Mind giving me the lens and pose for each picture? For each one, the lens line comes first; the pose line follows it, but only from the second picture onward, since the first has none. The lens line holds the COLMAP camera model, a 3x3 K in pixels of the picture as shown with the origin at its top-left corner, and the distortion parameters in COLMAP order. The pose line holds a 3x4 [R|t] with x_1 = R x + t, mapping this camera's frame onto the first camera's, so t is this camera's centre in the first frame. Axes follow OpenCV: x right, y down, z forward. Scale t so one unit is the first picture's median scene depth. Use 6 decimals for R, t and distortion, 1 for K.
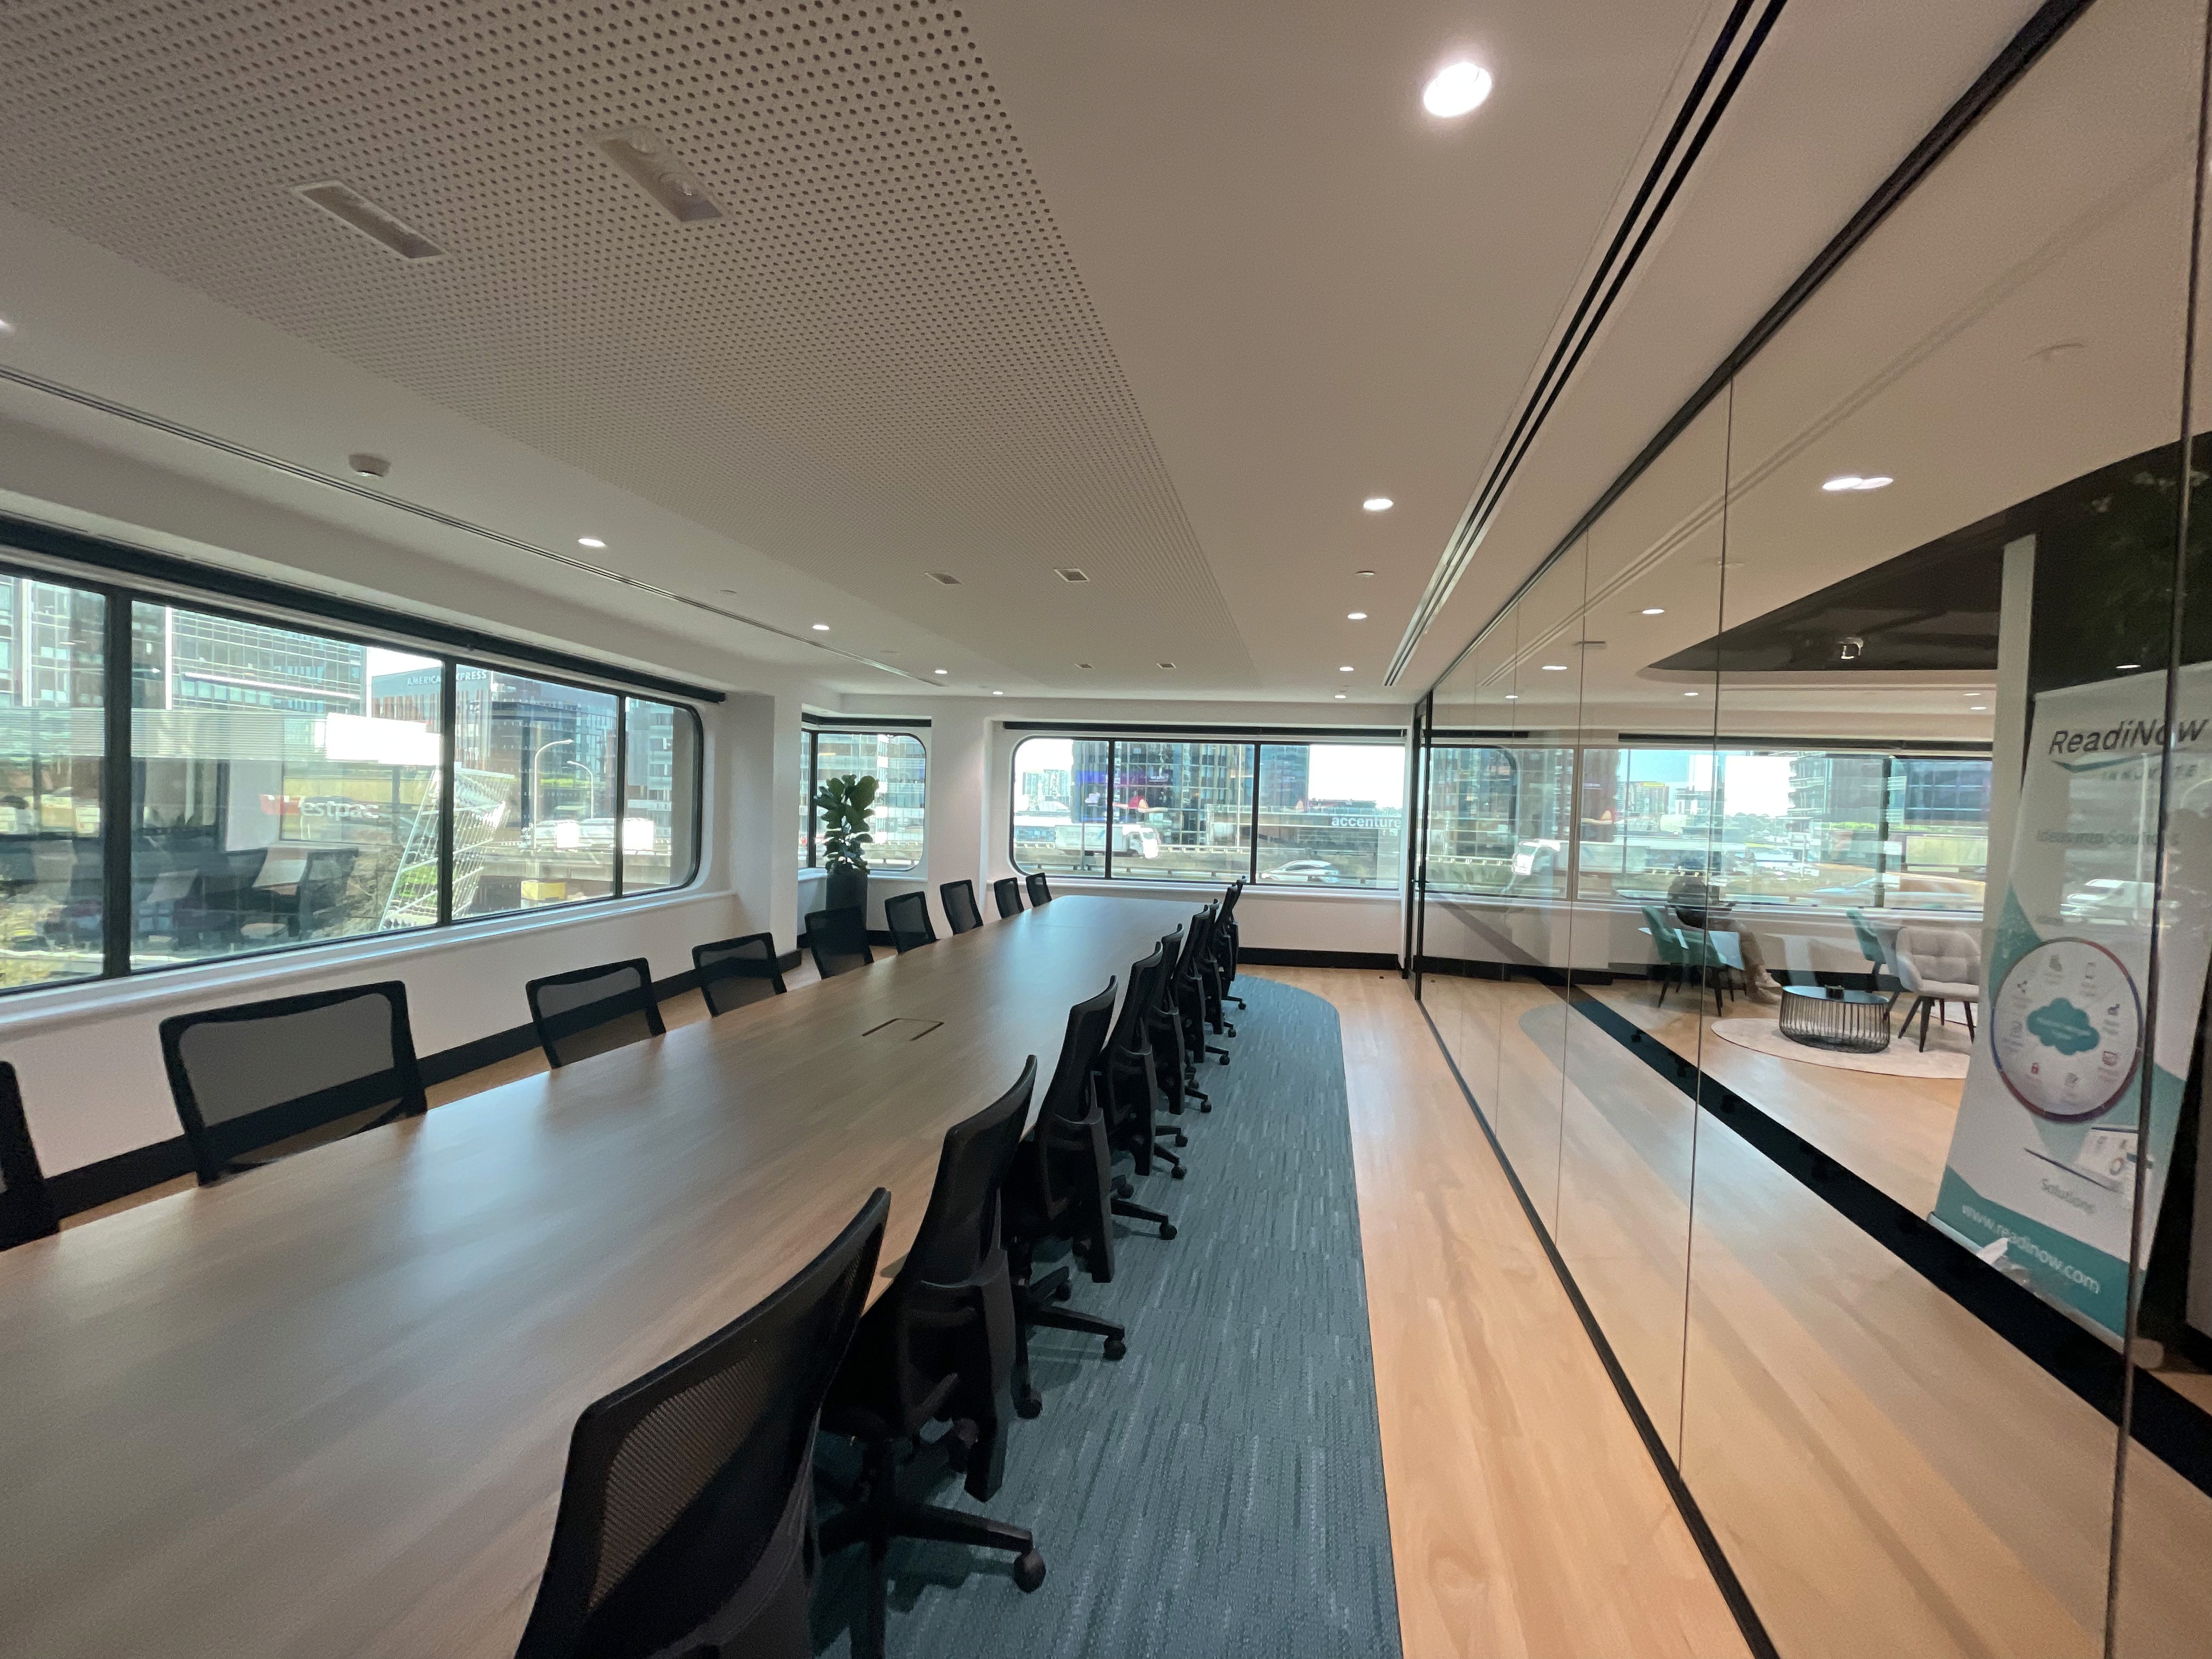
lens RADIAL K [[898.0, 0, 1113.9], [0, 898.0, 830.8], [0, 0, 1]] dist [-0.001485, -0.000177]
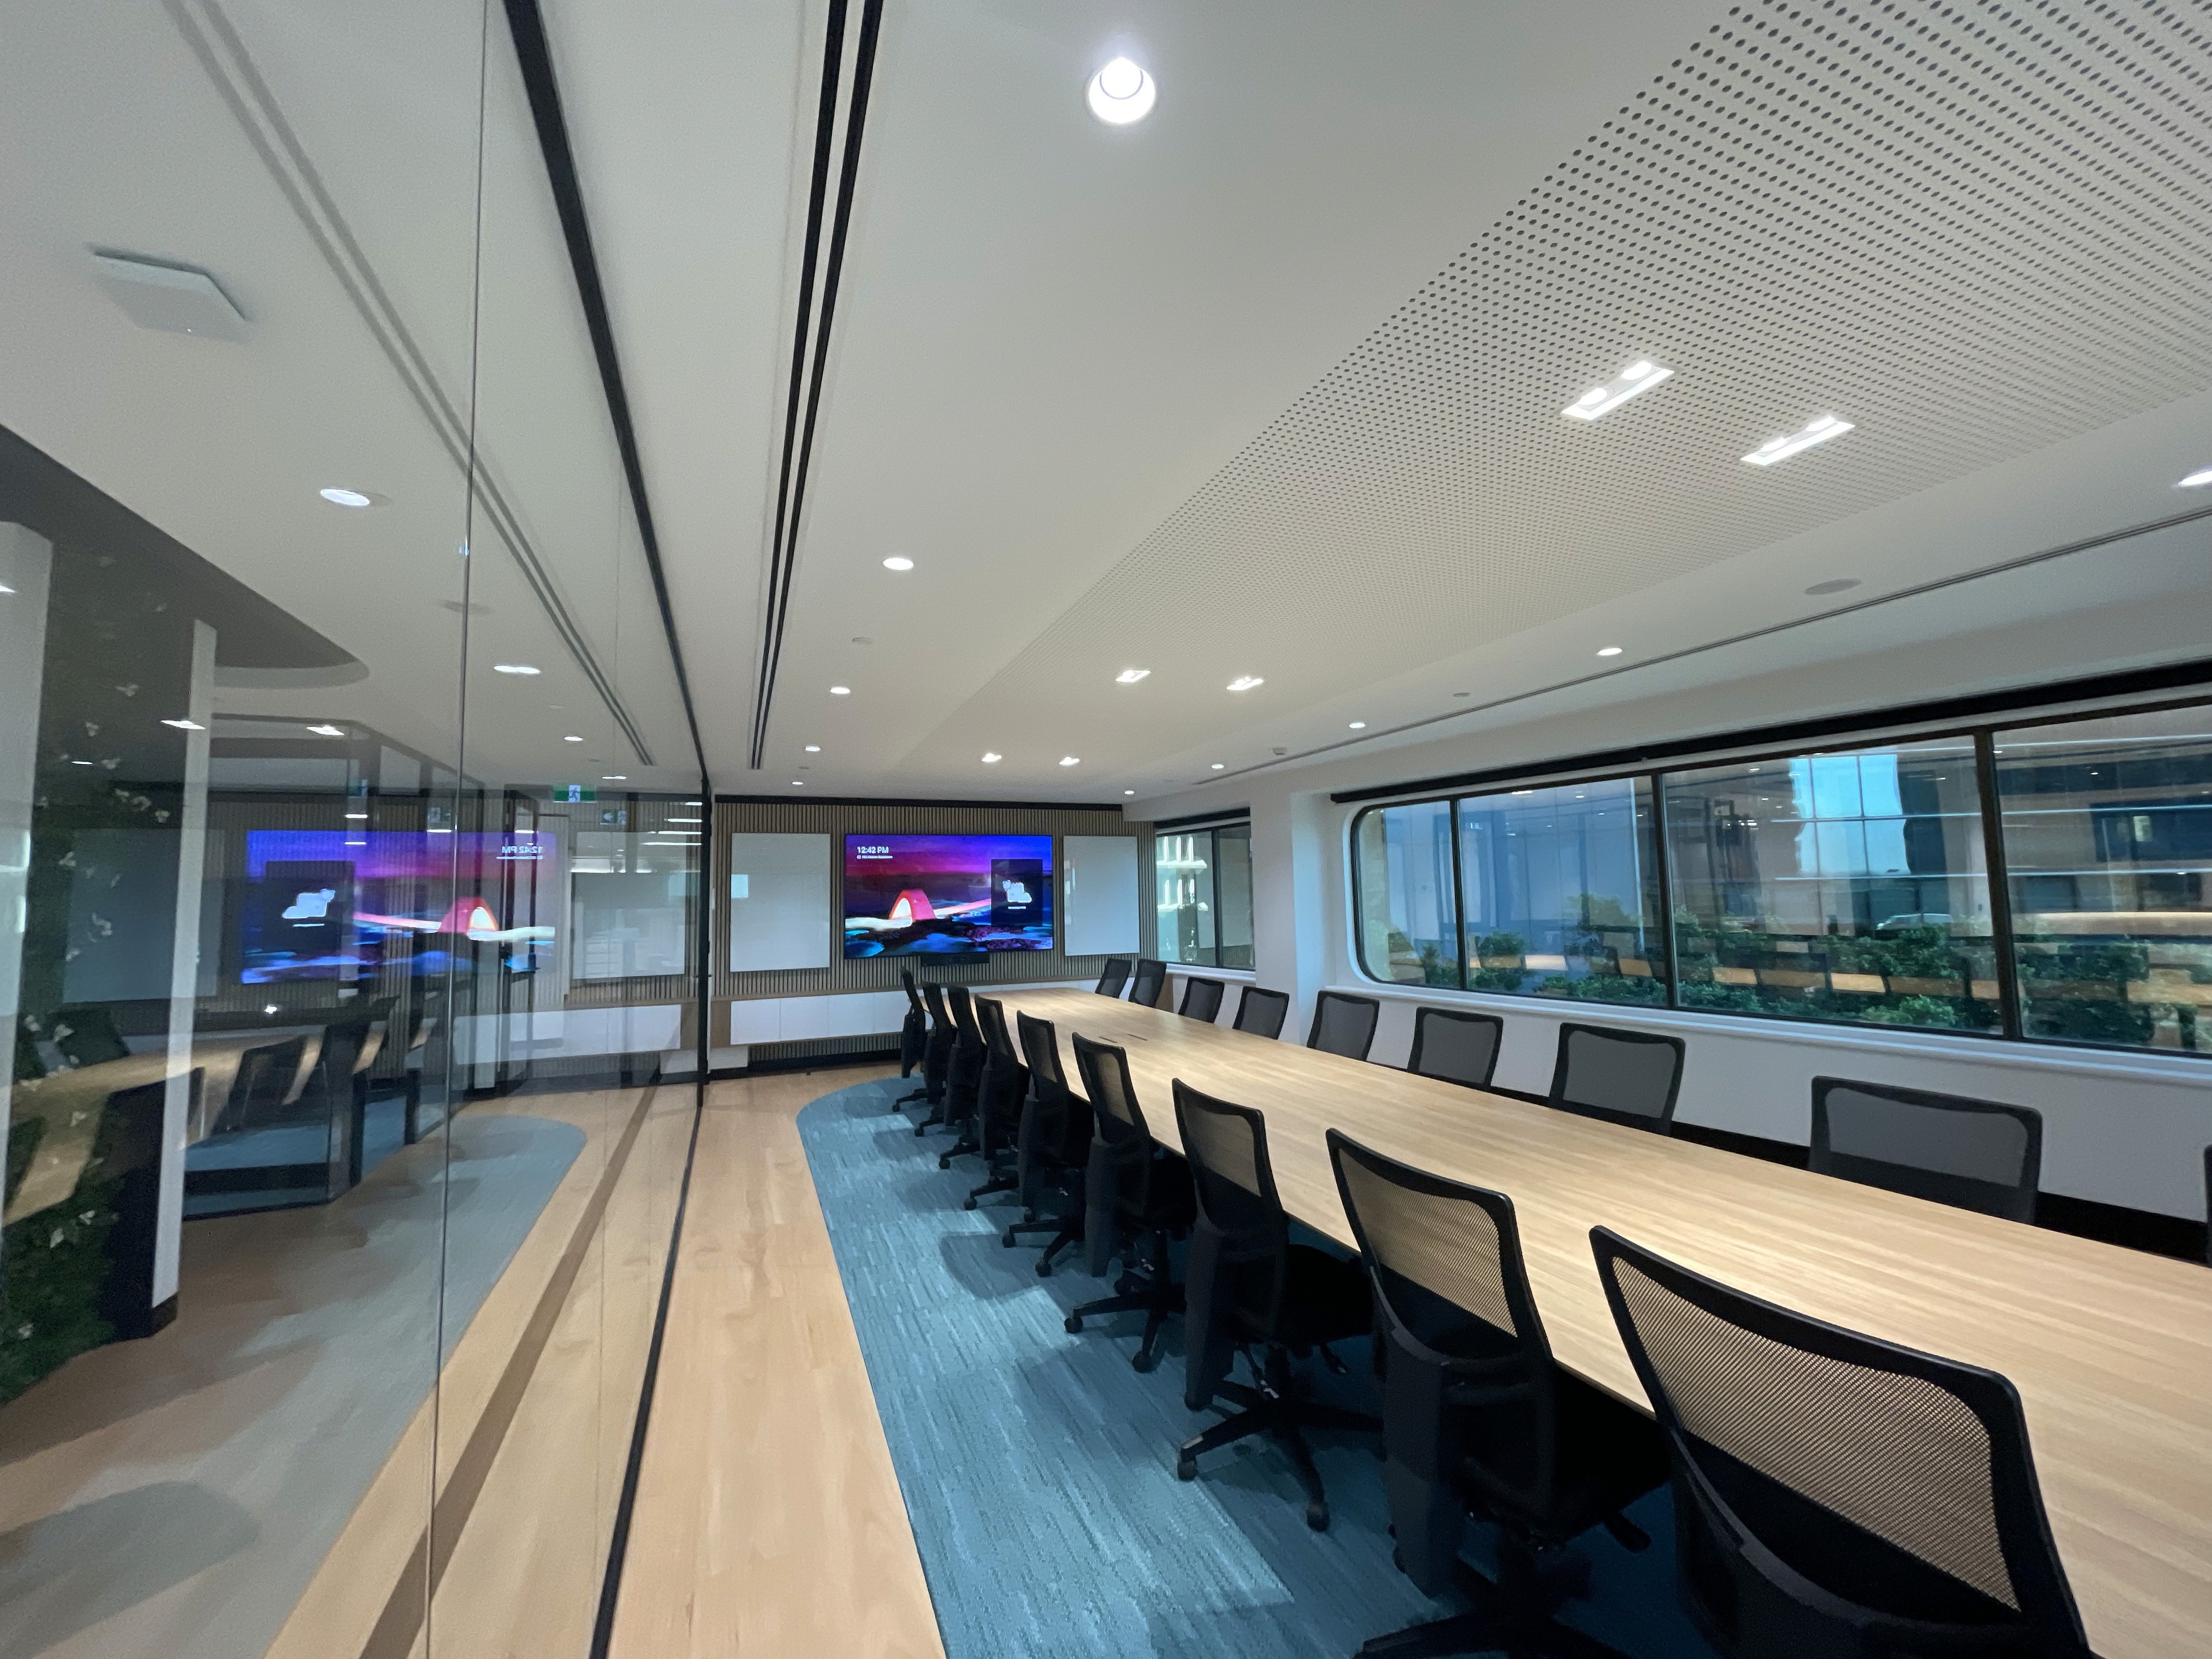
lens RADIAL K [[898.0, 0, 1113.9], [0, 898.0, 830.8], [0, 0, 1]] dist [-0.001485, -0.000177]
pose [[-0.812270, -0.053478, -0.580824, 0.732780], [-0.015079, 0.997381, -0.070743, -0.031539], [0.583086, -0.048704, -0.810949, 2.339934]]
